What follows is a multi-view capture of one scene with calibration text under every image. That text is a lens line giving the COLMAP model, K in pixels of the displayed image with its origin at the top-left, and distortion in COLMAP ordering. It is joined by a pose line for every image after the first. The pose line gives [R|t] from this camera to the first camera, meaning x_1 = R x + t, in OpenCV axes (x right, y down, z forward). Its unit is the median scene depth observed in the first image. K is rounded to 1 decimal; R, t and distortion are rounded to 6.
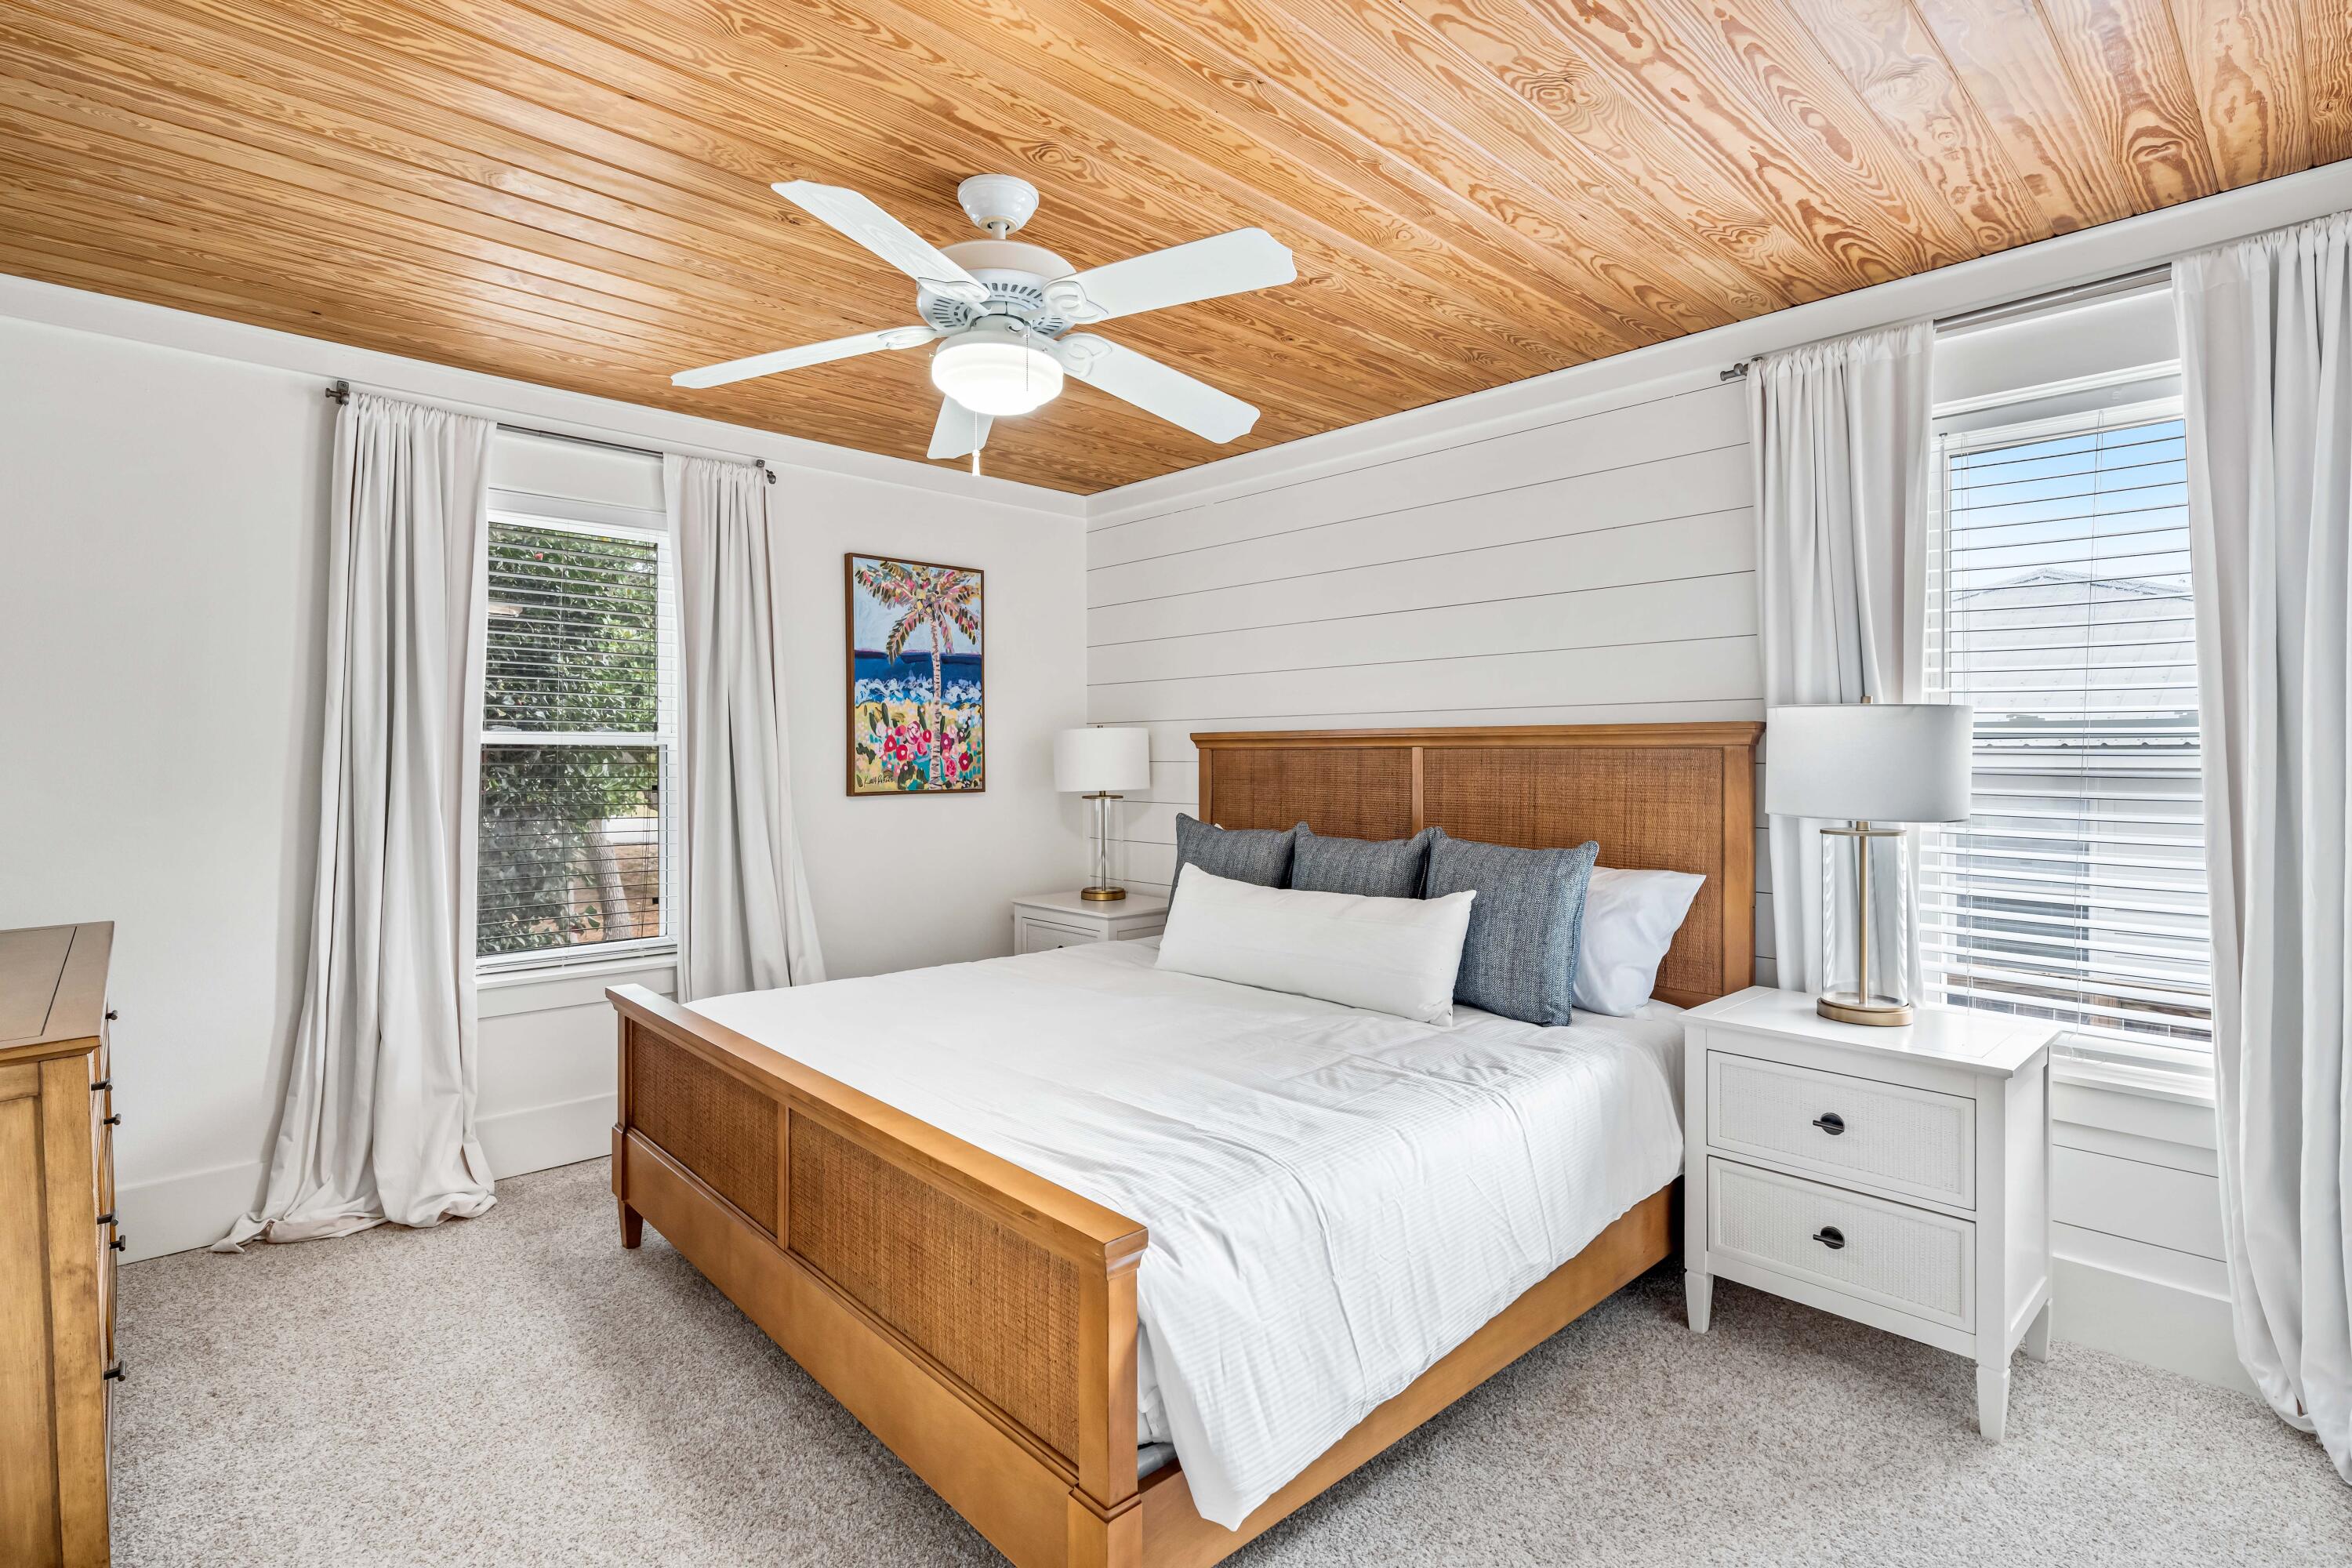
lens RADIAL K [[1128.4, 0, 1174.3], [0, 1128.4, 766.7], [0, 0, 1]] dist [0.004123, 0.001056]
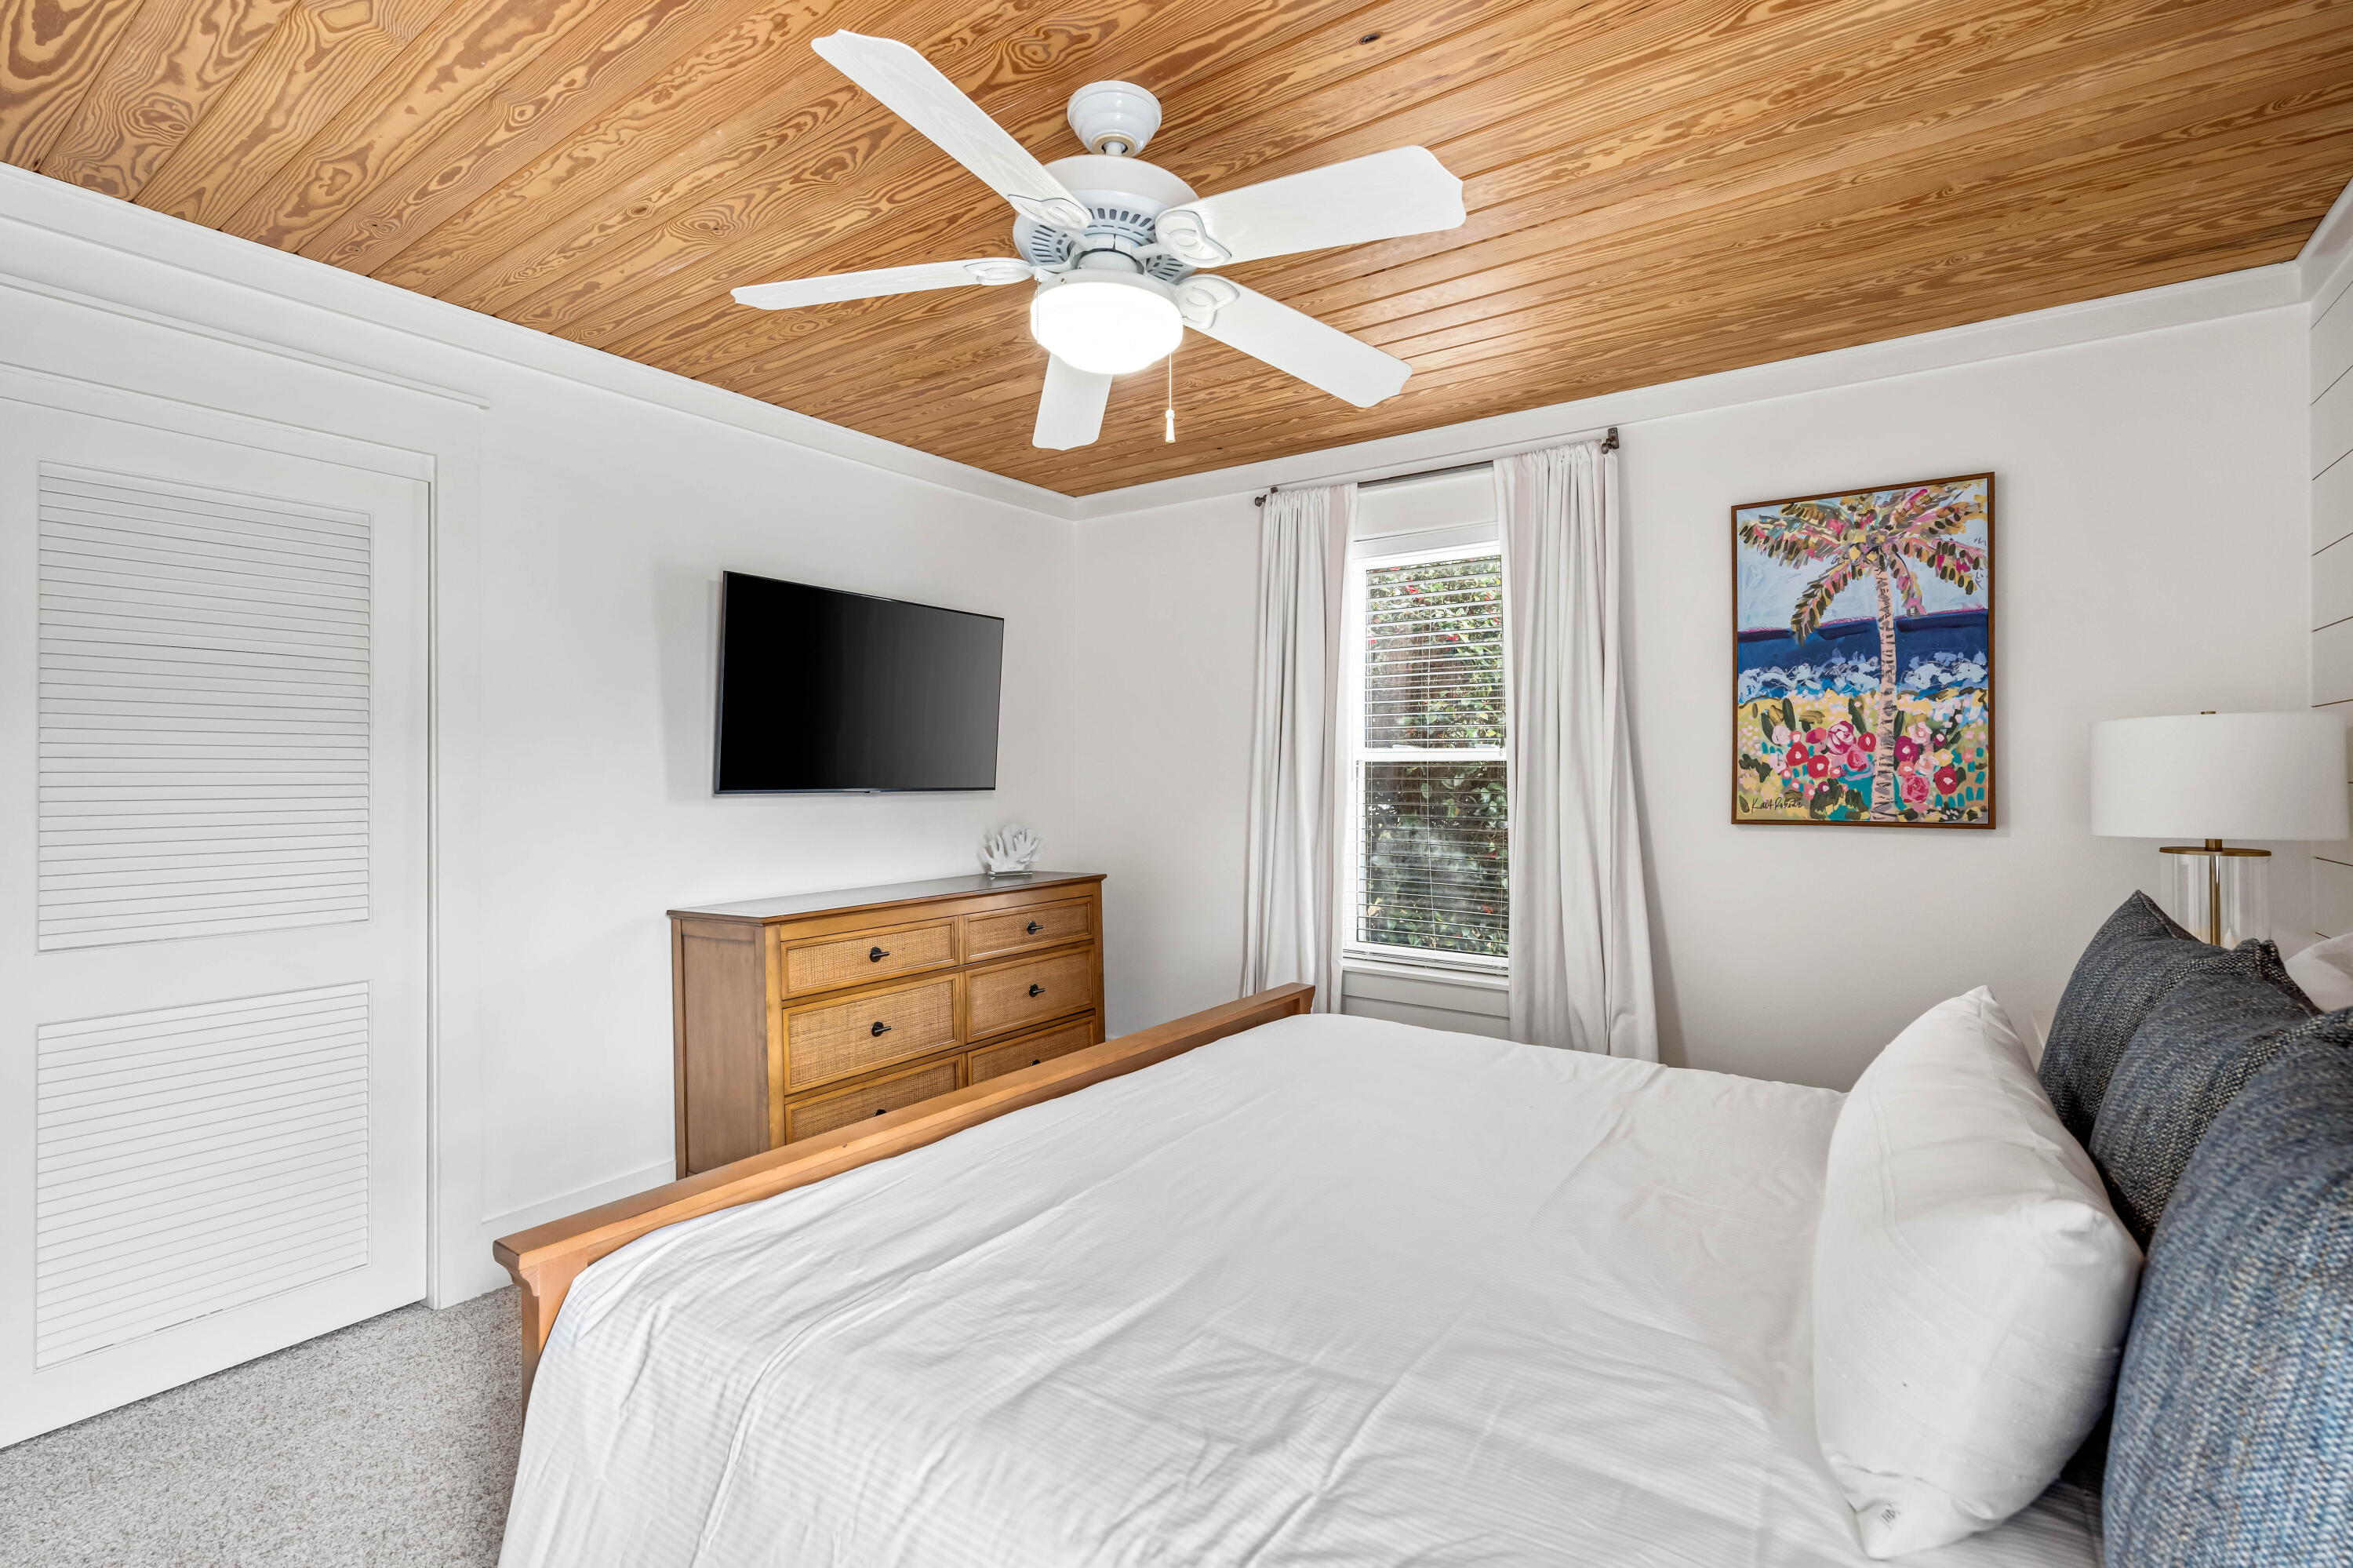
lens RADIAL K [[1074.1, 0, 1173.8], [0, 1074.1, 773.6], [0, 0, 1]] dist [-0.000280, -0.000108]
pose [[0.194061, 0.000841, -0.980989, 0.337142], [-0.007840, 0.999969, -0.000694, -0.004265], [0.980958, 0.007825, 0.194061, 0.464720]]
